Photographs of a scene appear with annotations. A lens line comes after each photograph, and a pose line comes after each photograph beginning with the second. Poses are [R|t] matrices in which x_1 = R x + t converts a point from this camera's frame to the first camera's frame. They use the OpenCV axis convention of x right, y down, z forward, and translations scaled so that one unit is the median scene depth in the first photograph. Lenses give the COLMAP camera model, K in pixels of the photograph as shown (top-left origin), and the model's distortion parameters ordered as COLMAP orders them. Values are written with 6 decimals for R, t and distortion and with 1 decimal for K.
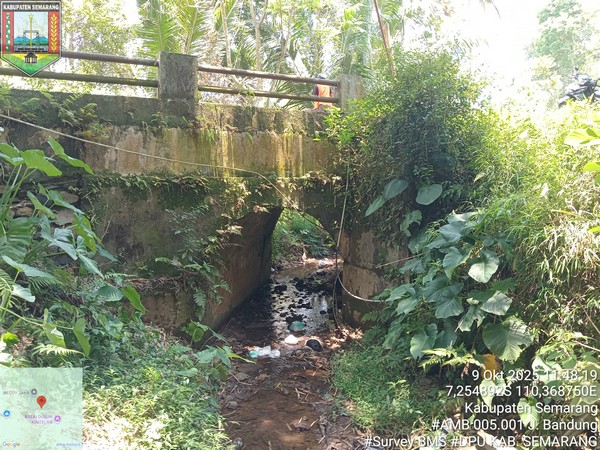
lens RADIAL K [[454.9, 0, 303.6], [0, 454.9, 224.9], [0, 0, 1]] dist [0.027529, -0.053793]
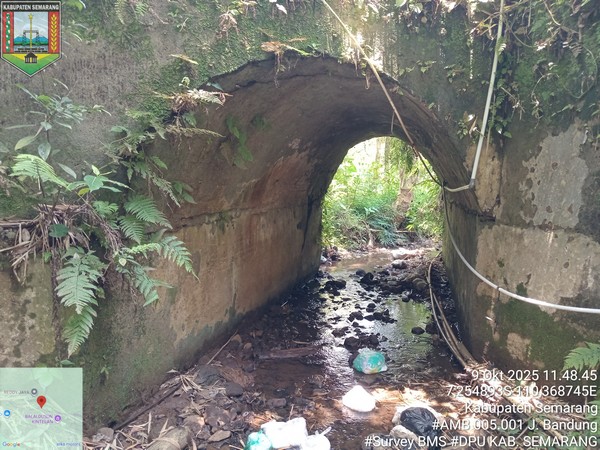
lens RADIAL K [[454.9, 0, 298.7], [0, 454.9, 224.9], [0, 0, 1]] dist [0.027529, -0.053793]
pose [[0.990826, 0.014073, -0.134406, -0.021316], [-0.016312, 0.999746, -0.015570, 0.079780], [0.134153, 0.017620, 0.990804, 0.451876]]
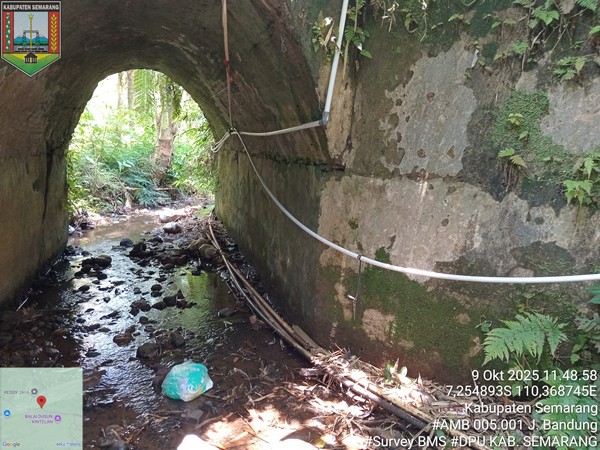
lens RADIAL K [[454.9, 0, 301.5], [0, 454.9, 224.4], [0, 0, 1]] dist [0.027529, -0.053793]
pose [[0.911061, -0.052122, 0.408964, -0.055262], [0.021375, 0.996614, 0.079400, 0.078802], [-0.411717, -0.063597, 0.909090, 0.582048]]
